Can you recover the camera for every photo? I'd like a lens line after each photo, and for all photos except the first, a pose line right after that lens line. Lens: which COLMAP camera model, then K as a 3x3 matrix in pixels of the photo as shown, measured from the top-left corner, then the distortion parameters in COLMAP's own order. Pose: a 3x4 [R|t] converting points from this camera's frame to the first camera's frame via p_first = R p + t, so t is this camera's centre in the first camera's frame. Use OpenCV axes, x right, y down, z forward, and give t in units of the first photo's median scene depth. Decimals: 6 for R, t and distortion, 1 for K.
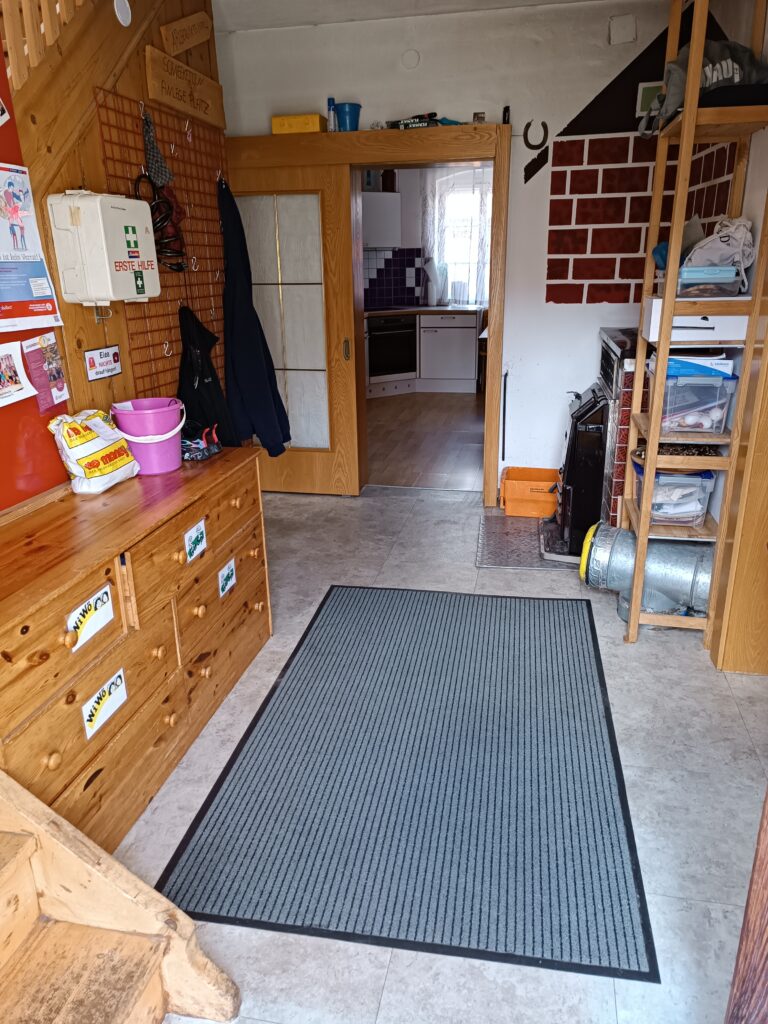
lens RADIAL K [[731.1, 0, 383.0], [0, 731.1, 513.5], [0, 0, 1]] dist [0.003567, -0.000238]
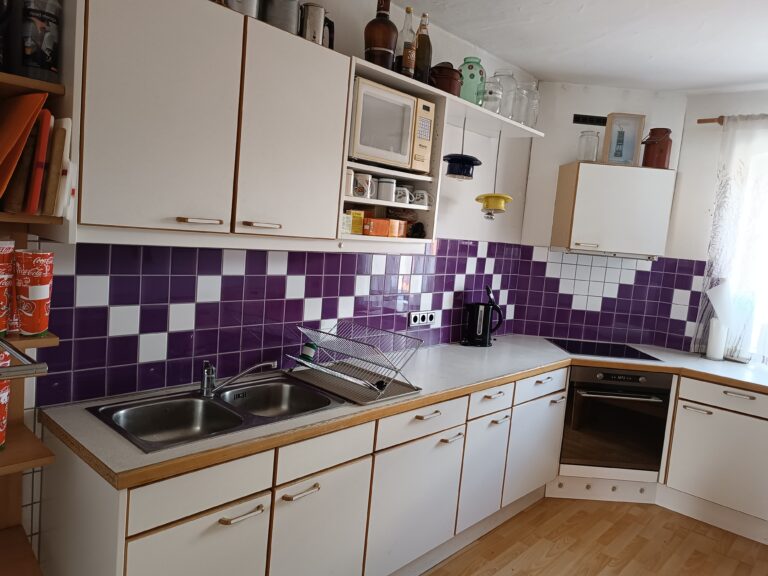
lens RADIAL K [[548.3, 0, 382.2], [0, 548.3, 285.6], [0, 0, 1]] dist [0.003567, -0.000238]
pose [[0.849526, 0.141282, -0.508277, 0.057724], [-0.267311, 0.945908, -0.183853, -0.191642], [0.454808, 0.292056, 0.841340, 0.510016]]
